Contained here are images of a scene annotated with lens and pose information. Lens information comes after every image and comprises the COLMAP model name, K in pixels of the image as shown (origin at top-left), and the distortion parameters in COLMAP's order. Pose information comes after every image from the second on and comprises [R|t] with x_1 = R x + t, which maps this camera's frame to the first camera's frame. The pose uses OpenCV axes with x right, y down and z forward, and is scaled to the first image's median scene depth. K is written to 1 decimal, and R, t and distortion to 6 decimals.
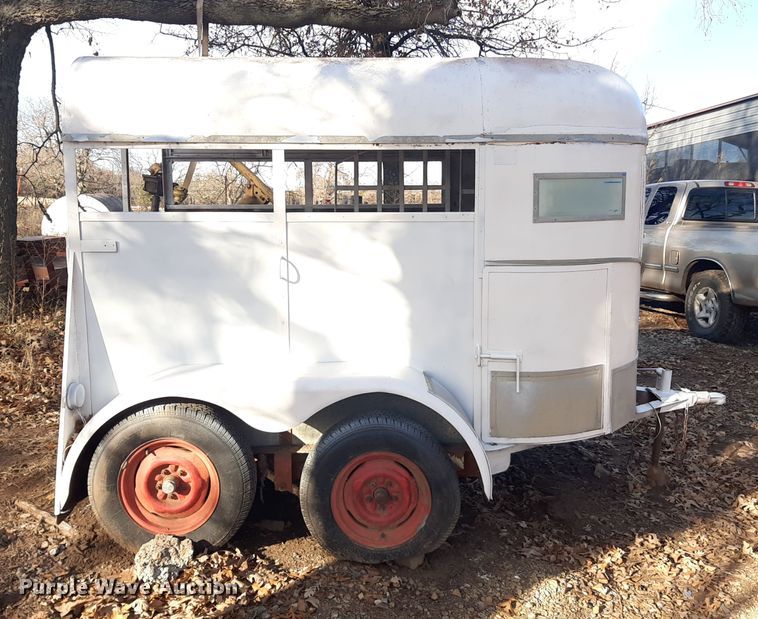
lens RADIAL K [[710.6, 0, 379.8], [0, 710.6, 305.4], [0, 0, 1]] dist [0.052370, 0.000000]
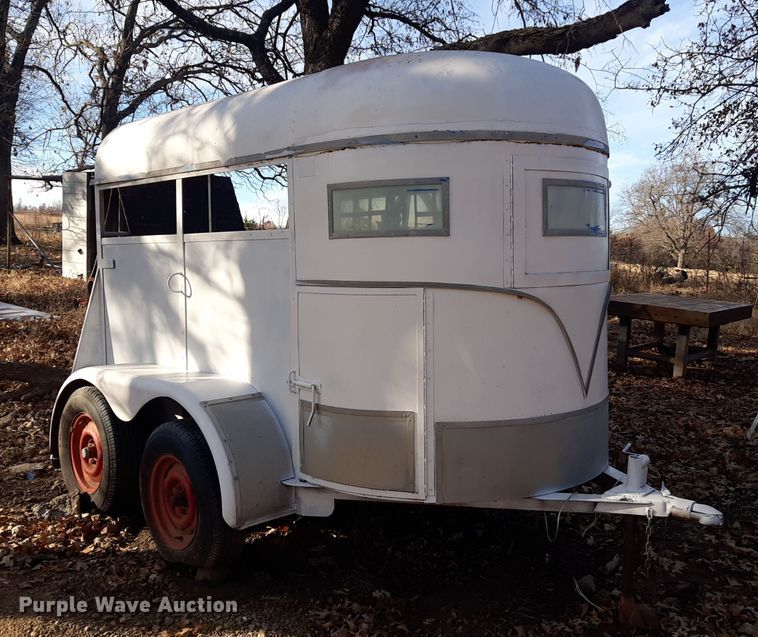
lens RADIAL K [[754.1, 0, 404.0], [0, 754.1, 321.2], [0, 0, 1]] dist [0.049551, 0.000000]
pose [[0.719094, 0.053091, -0.692881, 0.939205], [-0.107541, 0.993567, -0.035478, 0.012269], [0.686541, 0.100025, 0.720178, 0.379790]]
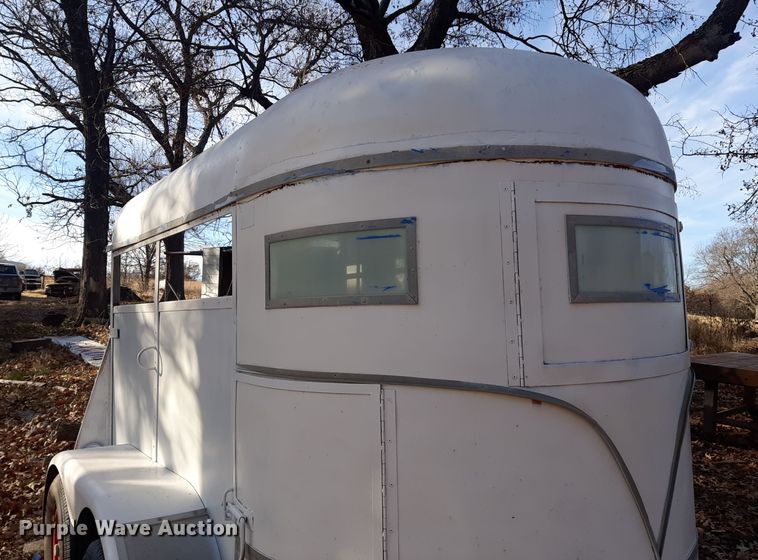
lens RADIAL K [[612.1, 0, 380.2], [0, 612.1, 273.6], [0, 0, 1]] dist [0.023877, -0.052058]
pose [[0.565497, -0.061607, -0.822446, 0.727079], [-0.121209, 0.980170, -0.156762, -0.071639], [0.815795, 0.188337, 0.546816, 0.761590]]
